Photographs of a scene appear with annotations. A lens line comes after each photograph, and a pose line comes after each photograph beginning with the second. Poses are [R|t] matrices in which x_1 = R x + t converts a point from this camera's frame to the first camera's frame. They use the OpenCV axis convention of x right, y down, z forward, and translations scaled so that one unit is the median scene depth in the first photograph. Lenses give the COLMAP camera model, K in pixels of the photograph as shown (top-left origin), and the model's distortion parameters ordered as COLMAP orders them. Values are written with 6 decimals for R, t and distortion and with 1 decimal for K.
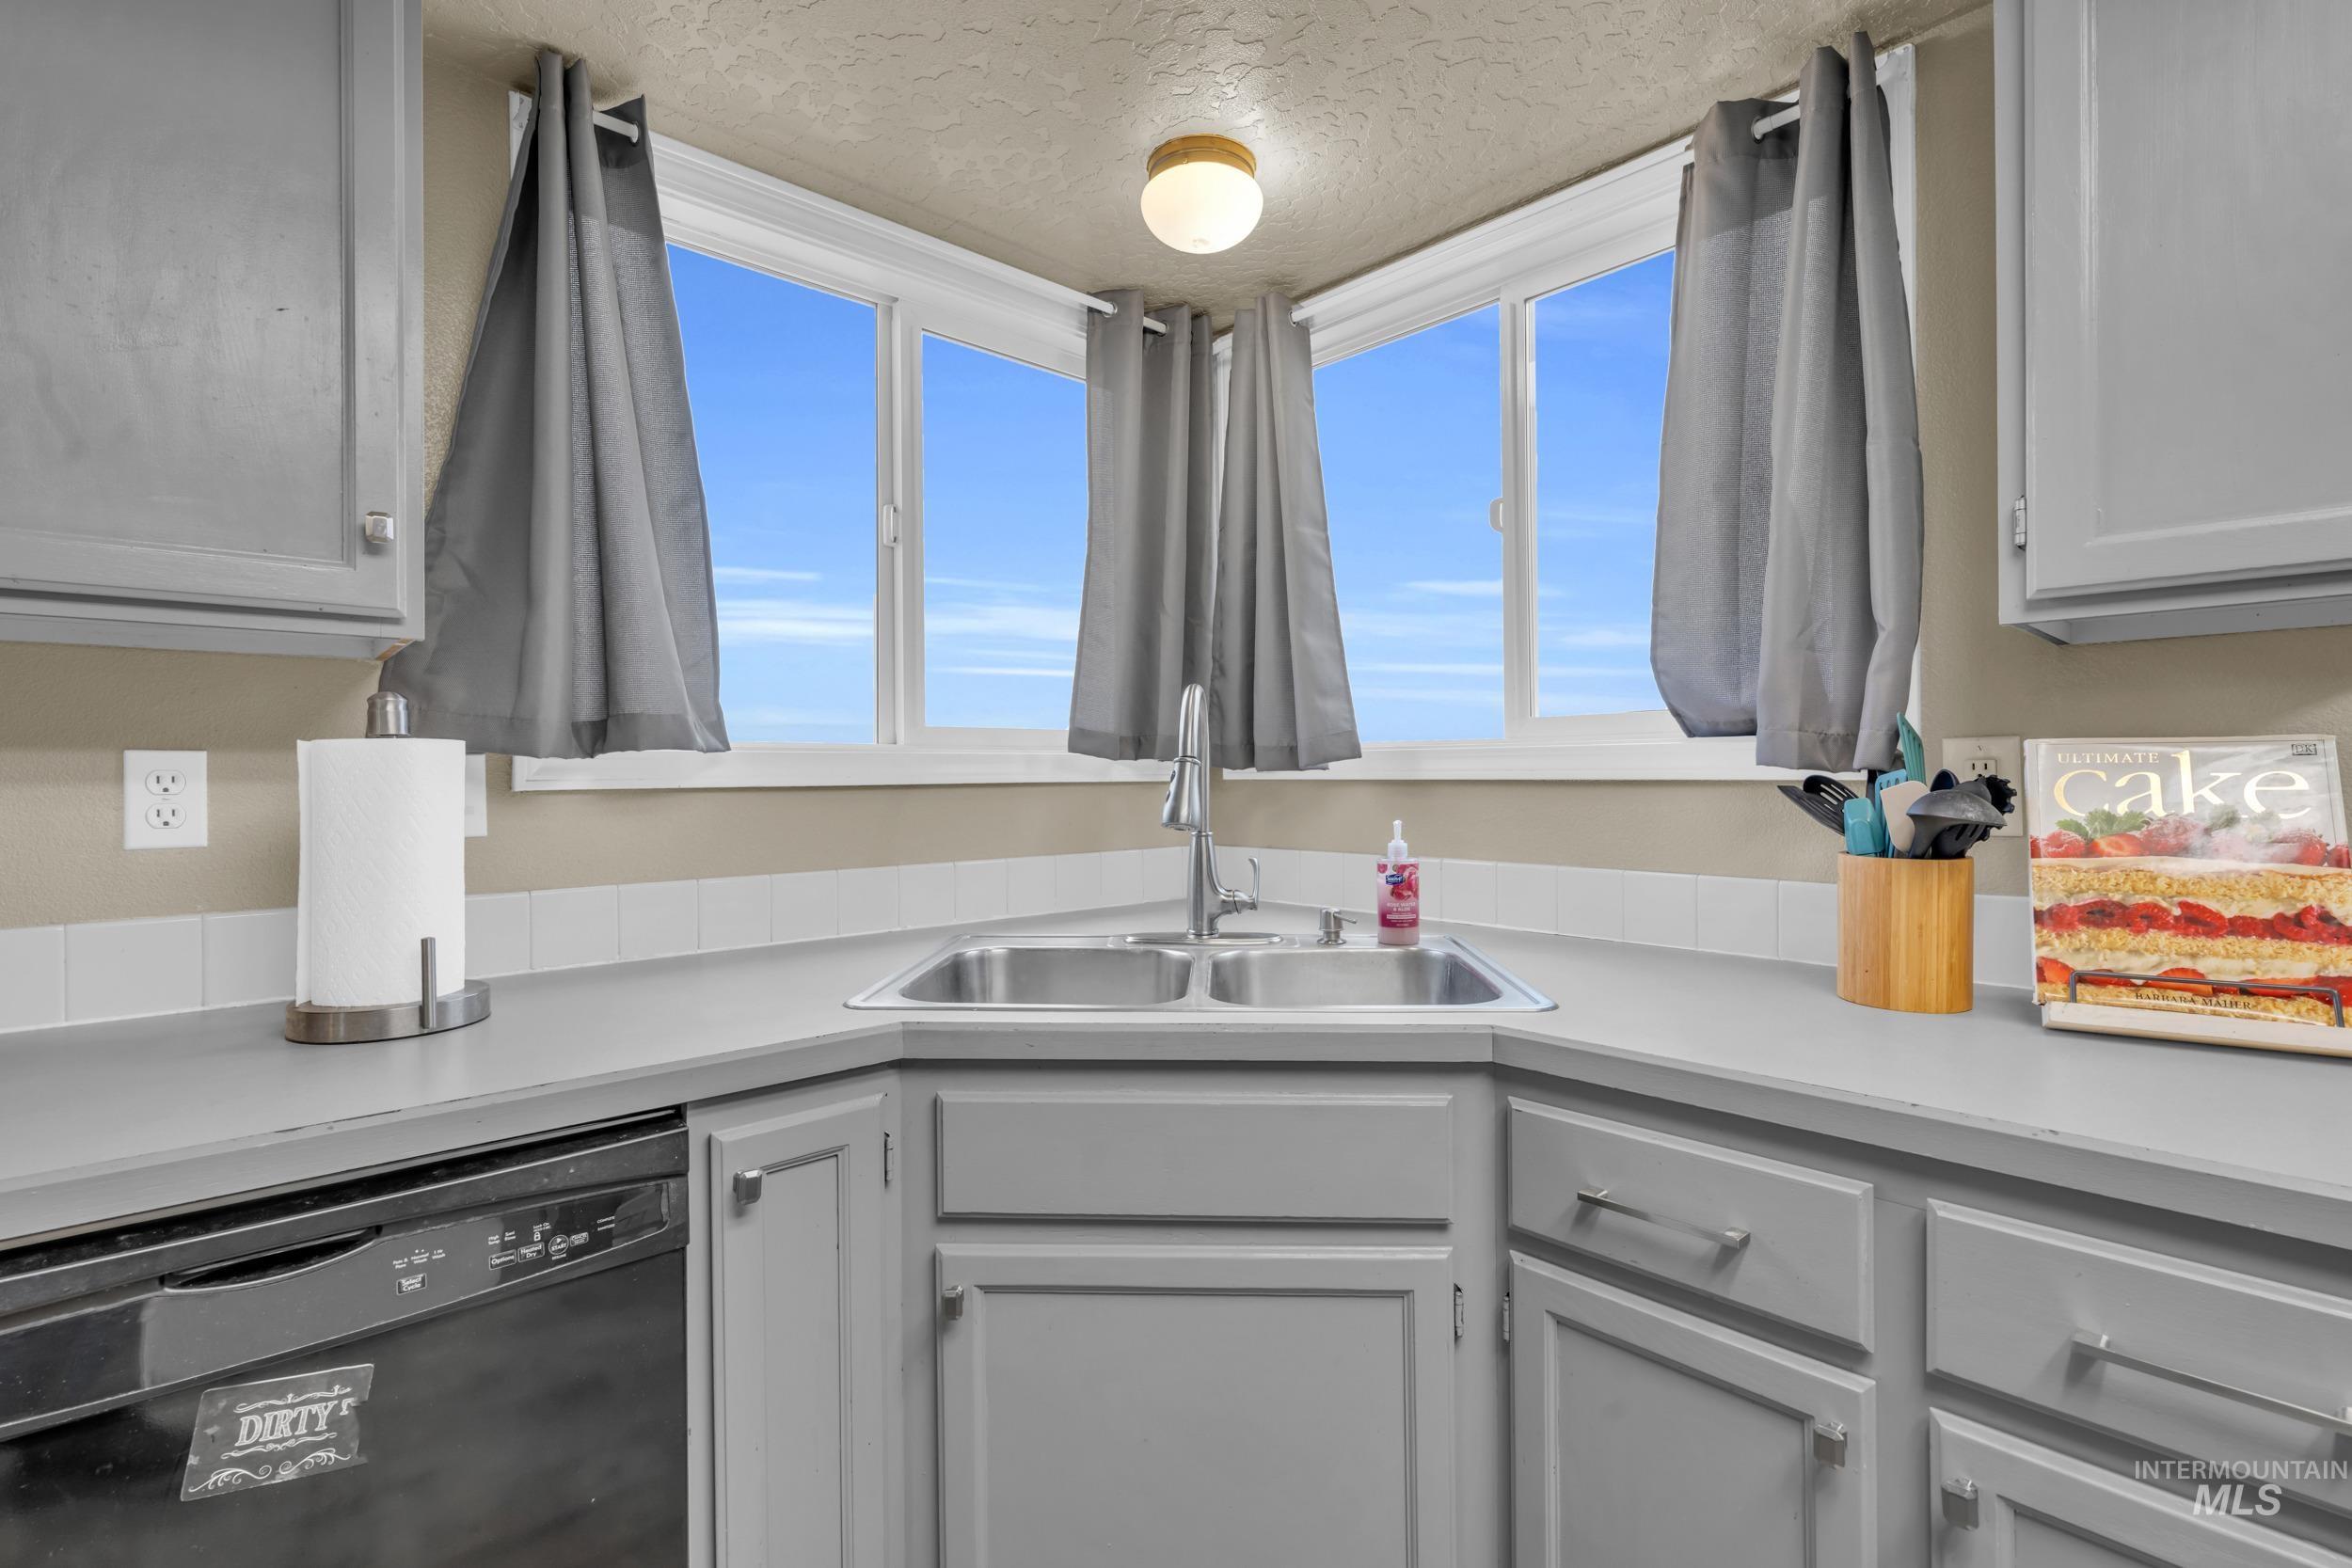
lens RADIAL K [[1057.4, 0, 1195.8], [0, 1057.4, 772.7], [0, 0, 1]] dist [-0.002979, -0.000378]
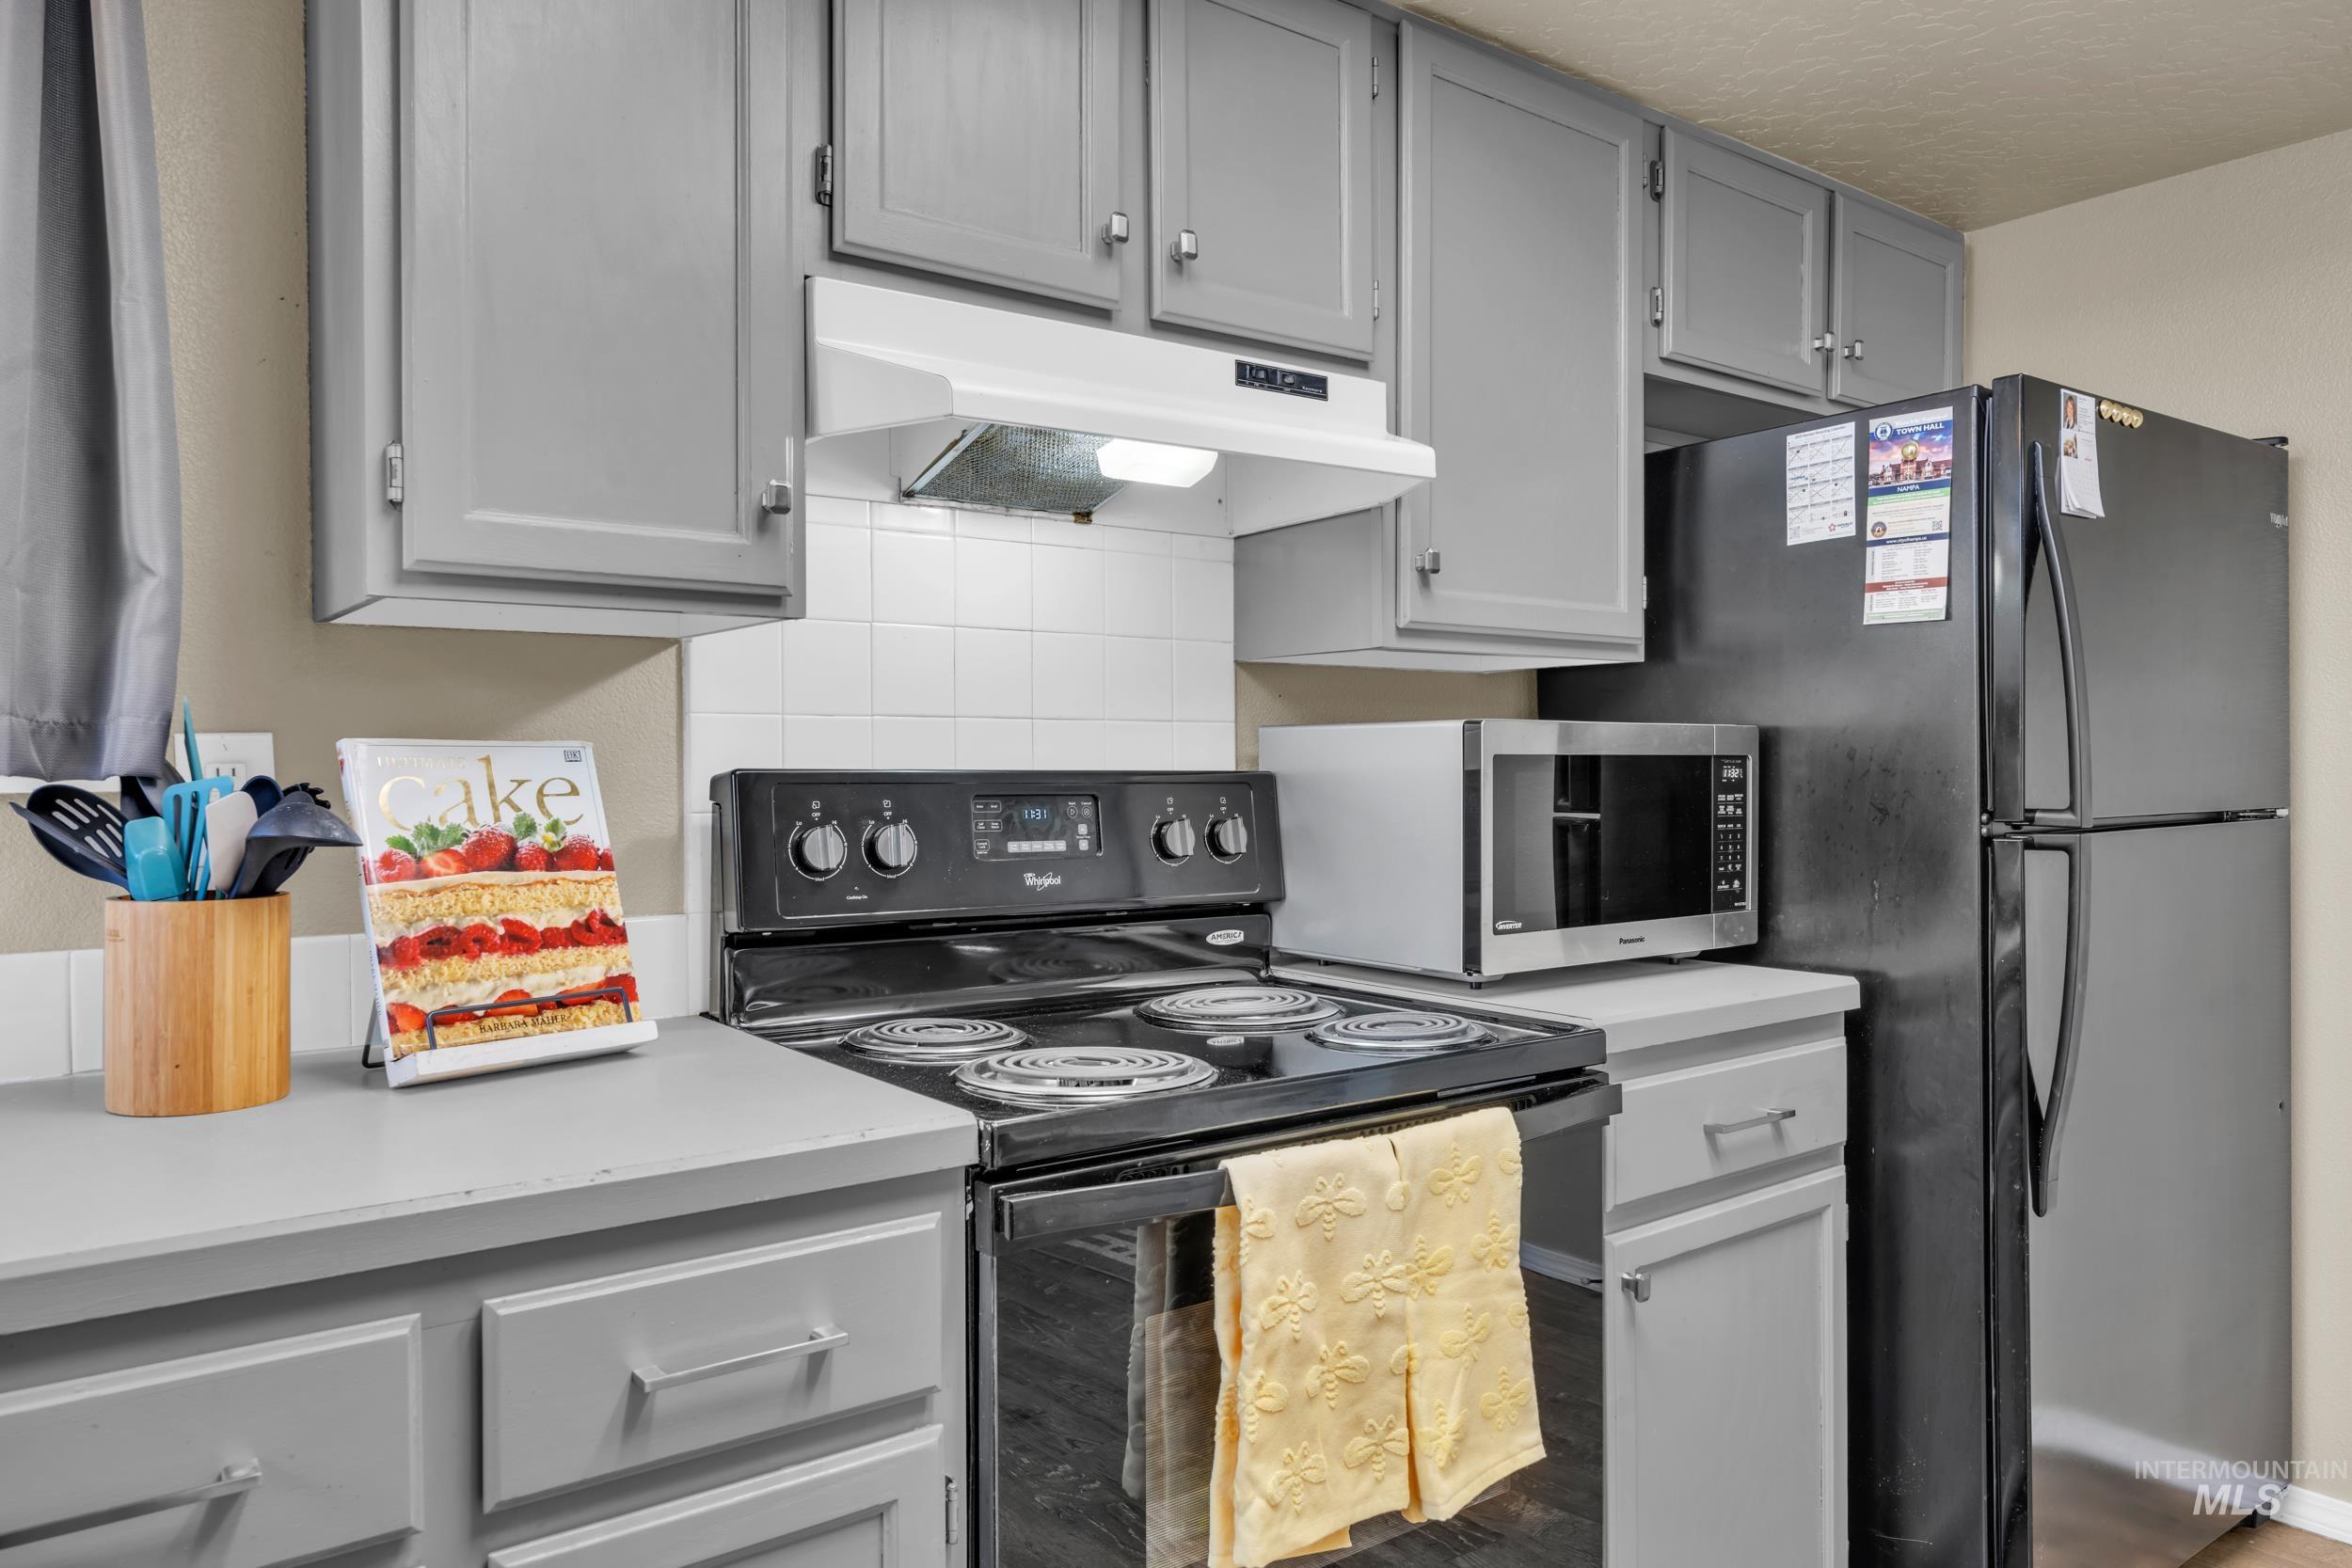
lens RADIAL K [[1554.0, 0, 1175.4], [0, 1554.0, 784.9], [0, 0, 1]] dist [0.004454, 0.002178]
pose [[0.113392, -0.005936, 0.993533, -0.338602], [0.002991, 0.999980, 0.005633, -0.001044], [-0.993546, 0.002333, 0.113407, 0.254272]]
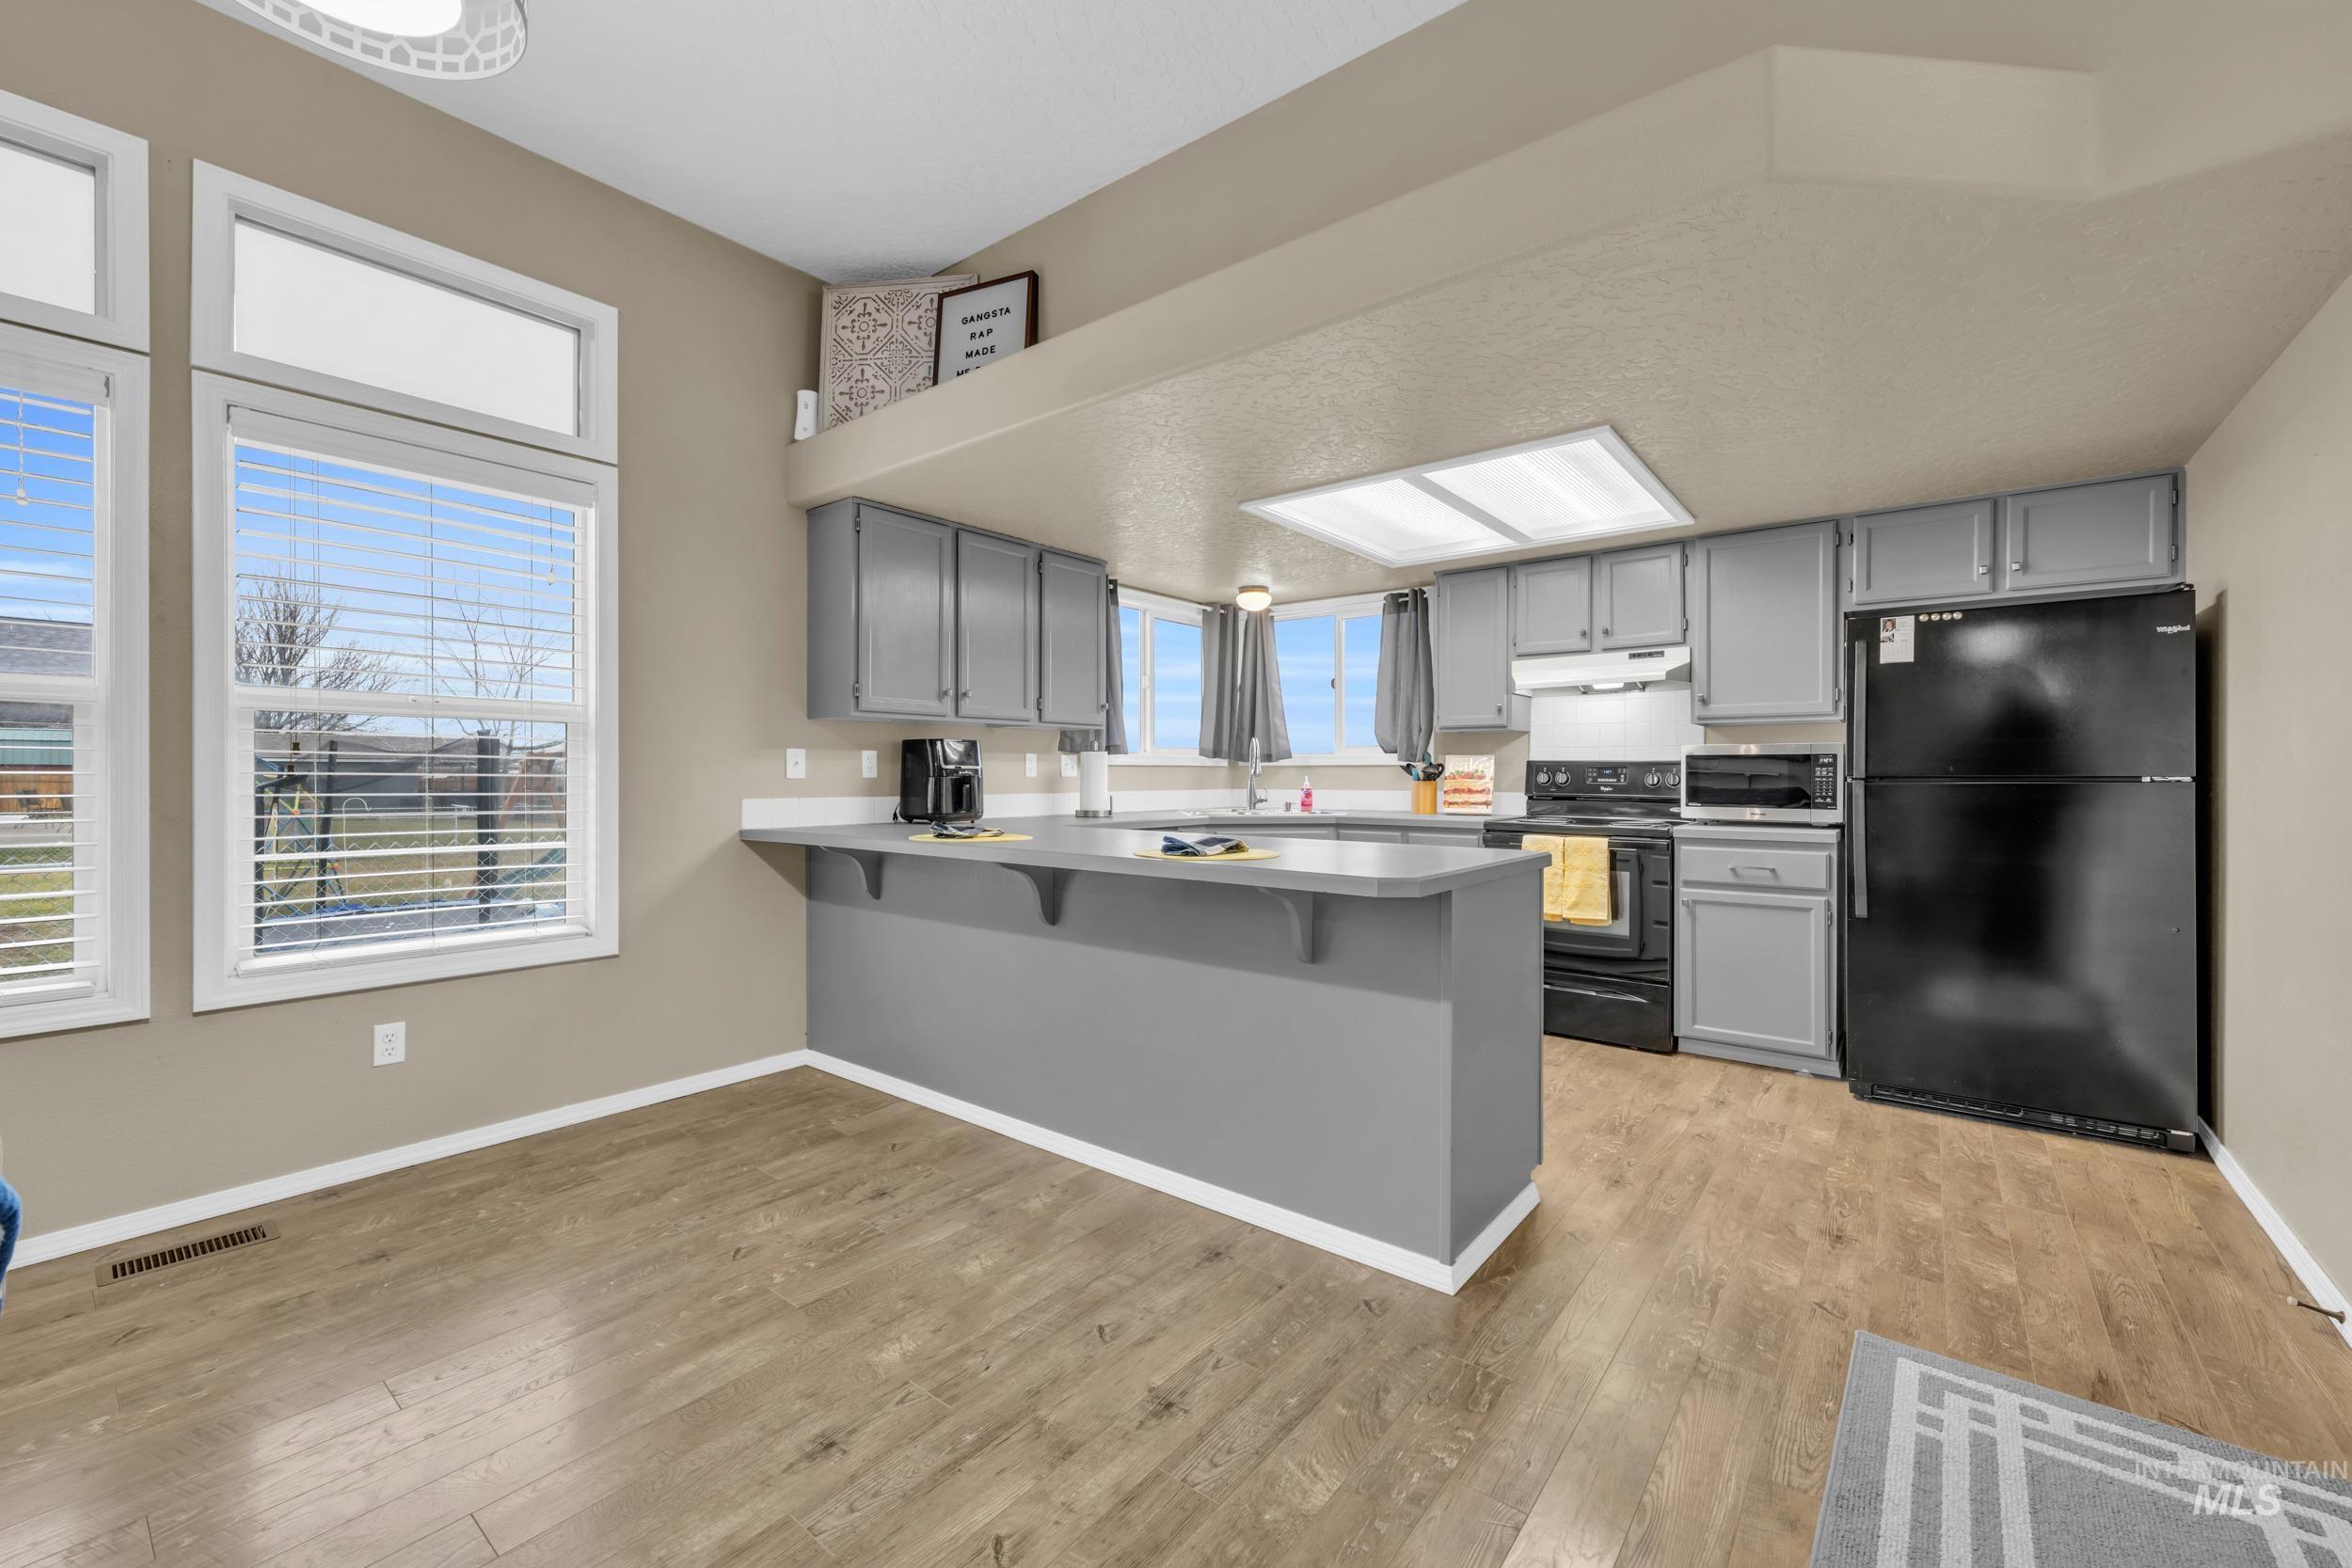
lens RADIAL K [[946.4, 0, 1184.3], [0, 946.4, 770.8], [0, 0, 1]] dist [0.000783, 0.000150]
pose [[0.989415, 0.006028, 0.144987, -1.040443], [-0.005907, 0.999982, -0.001263, 0.052555], [-0.144992, 0.000394, 0.989433, -3.195921]]
